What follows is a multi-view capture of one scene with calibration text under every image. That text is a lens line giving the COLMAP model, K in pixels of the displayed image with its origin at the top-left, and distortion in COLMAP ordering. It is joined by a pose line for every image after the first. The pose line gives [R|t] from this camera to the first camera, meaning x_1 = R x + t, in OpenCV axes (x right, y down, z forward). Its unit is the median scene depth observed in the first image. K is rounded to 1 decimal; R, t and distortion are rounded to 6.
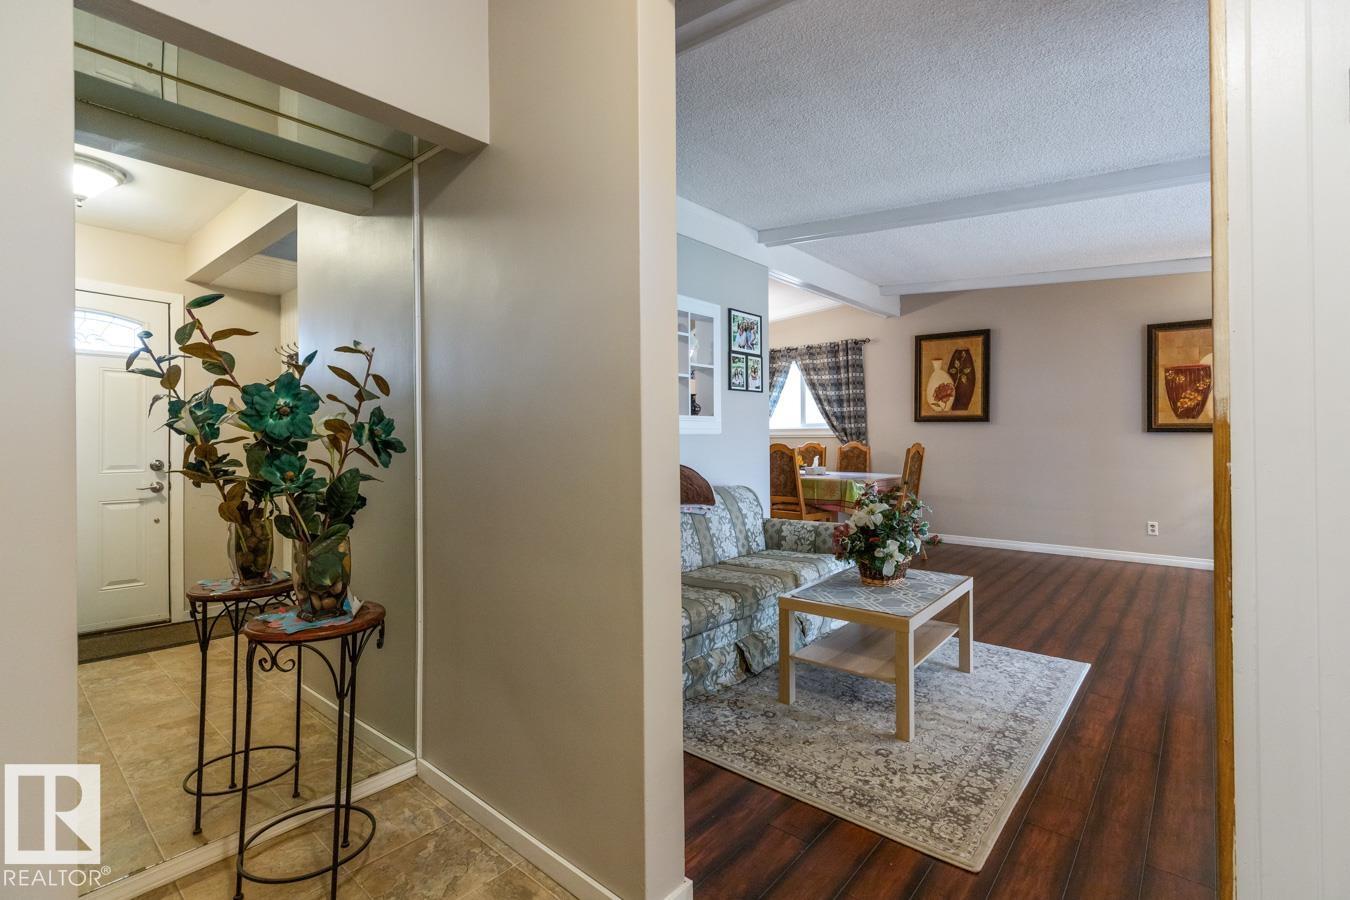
lens RADIAL K [[618.6, 0, 674.5], [0, 618.6, 435.3], [0, 0, 1]] dist [0.002097, -0.001072]
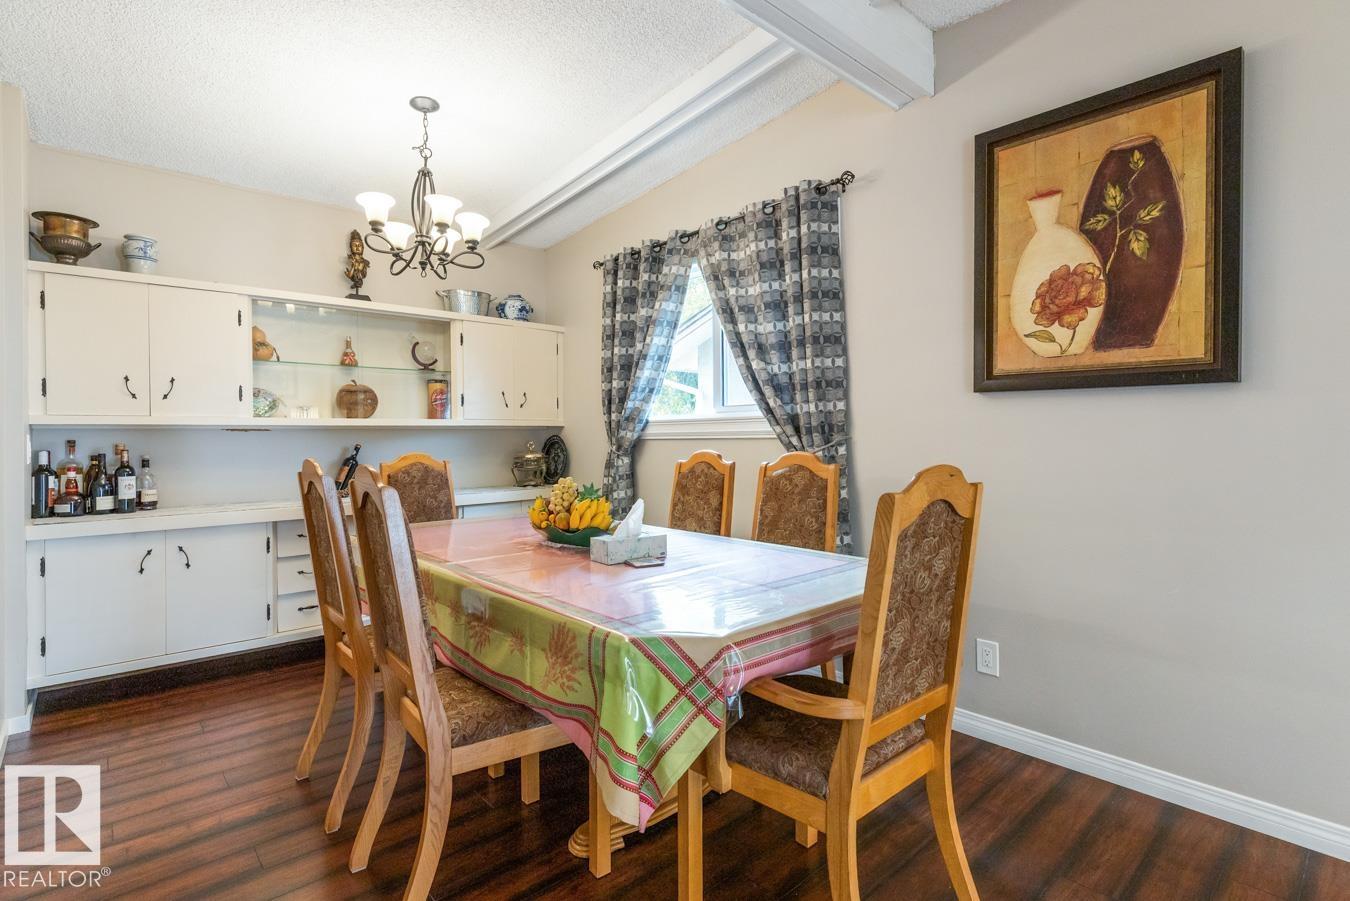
lens RADIAL K [[668.5, 0, 672.0], [0, 668.5, 439.2], [0, 0, 1]] dist [0.002827, -0.000810]
pose [[0.993491, -0.005499, -0.113776, 0.266699], [0.005962, 0.999975, 0.003729, 0.002024], [0.113753, -0.004383, 0.993499, 0.621864]]
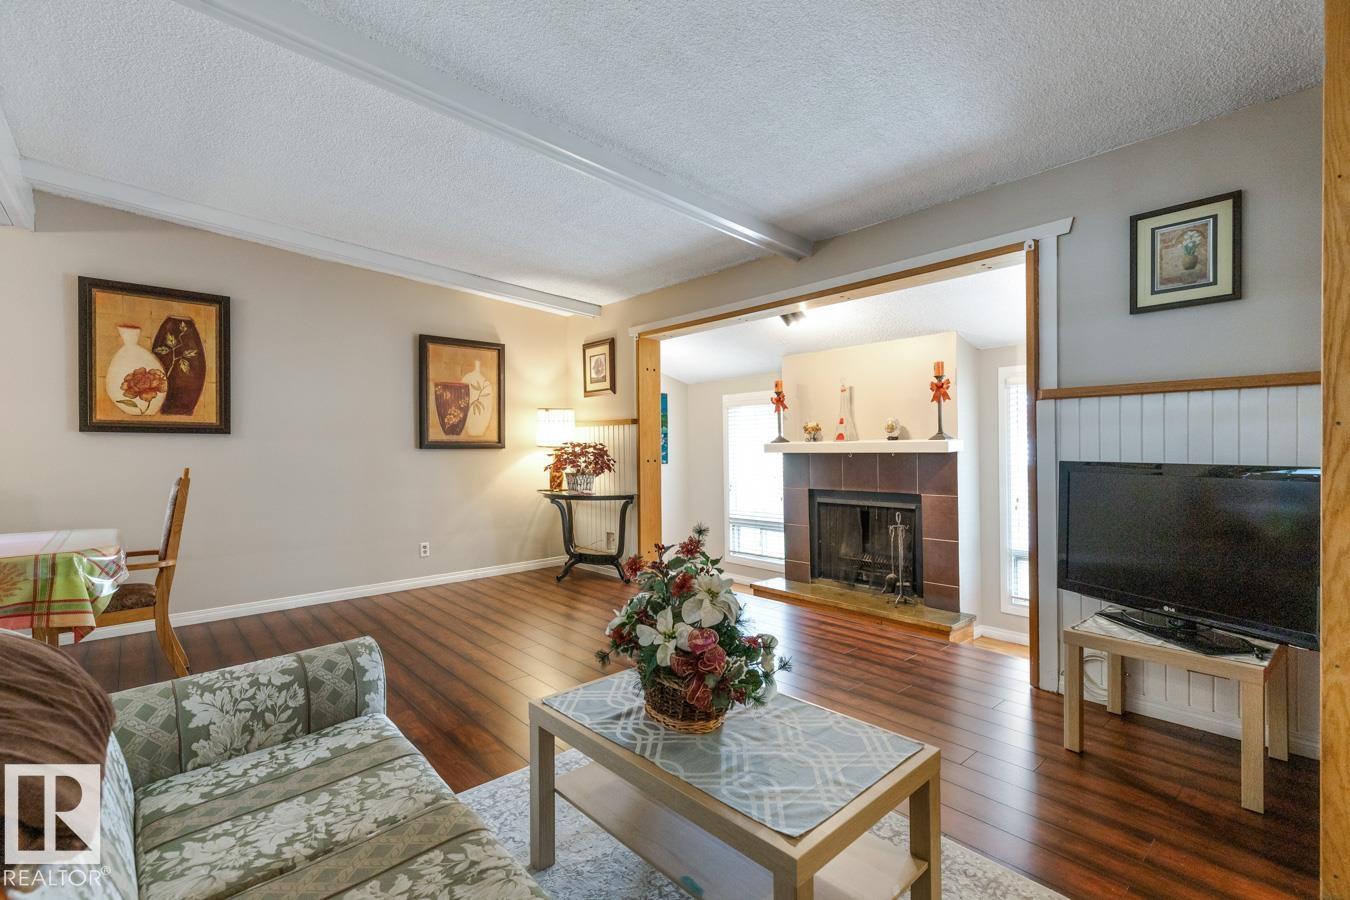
lens RADIAL K [[618.6, 0, 676.4], [0, 618.6, 454.3], [0, 0, 1]] dist [0.002097, -0.001072]
pose [[0.143556, -0.010475, 0.989587, -0.089540], [0.006496, 0.999932, 0.009642, -0.002352], [-0.989621, 0.005044, 0.143615, 0.388166]]
